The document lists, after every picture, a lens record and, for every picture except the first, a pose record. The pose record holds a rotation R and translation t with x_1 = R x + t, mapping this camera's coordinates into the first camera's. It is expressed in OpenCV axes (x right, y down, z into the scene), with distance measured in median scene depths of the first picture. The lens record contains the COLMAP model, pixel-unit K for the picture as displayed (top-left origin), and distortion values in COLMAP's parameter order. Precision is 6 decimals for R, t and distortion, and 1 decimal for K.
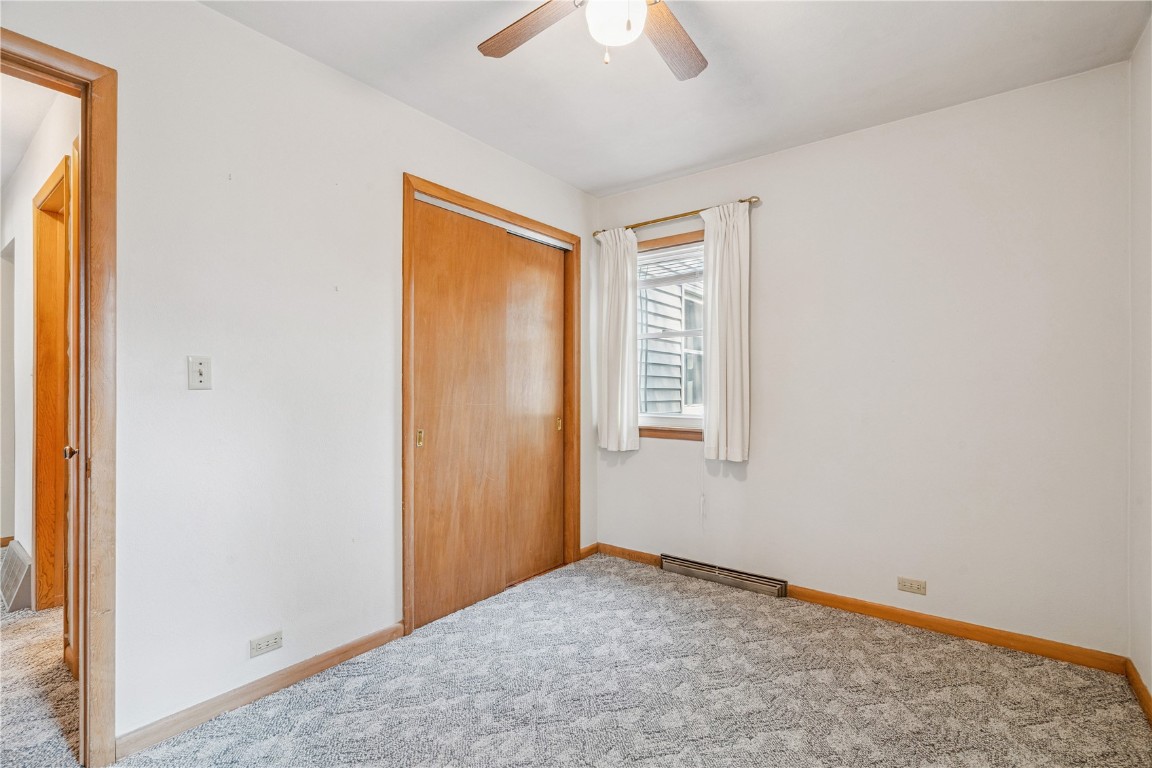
lens RADIAL K [[520.9, 0, 580.5], [0, 520.9, 390.1], [0, 0, 1]] dist [-0.001814, -0.000203]
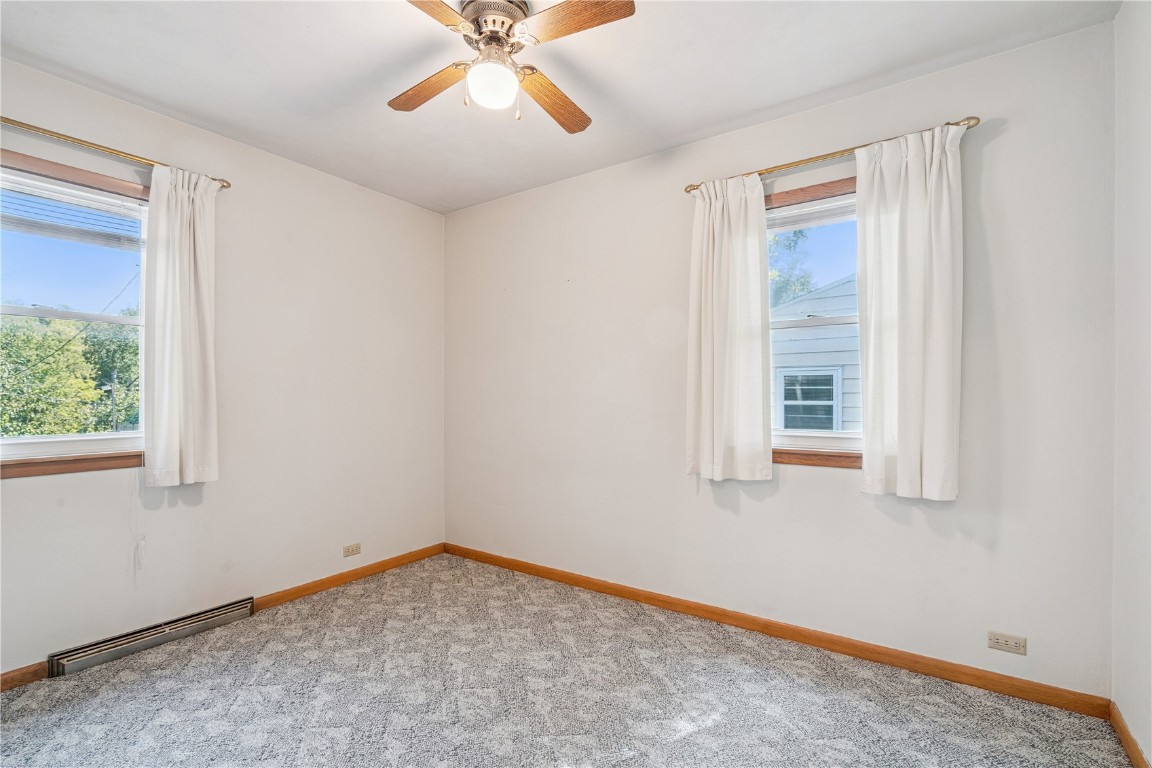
lens RADIAL K [[520.9, 0, 580.5], [0, 520.9, 390.1], [0, 0, 1]] dist [-0.001814, -0.000203]
pose [[-0.041406, 0.008496, 0.999106, -0.666056], [0.003997, 0.999957, -0.008337, -0.003602], [-0.999134, 0.003649, -0.041438, 0.490232]]
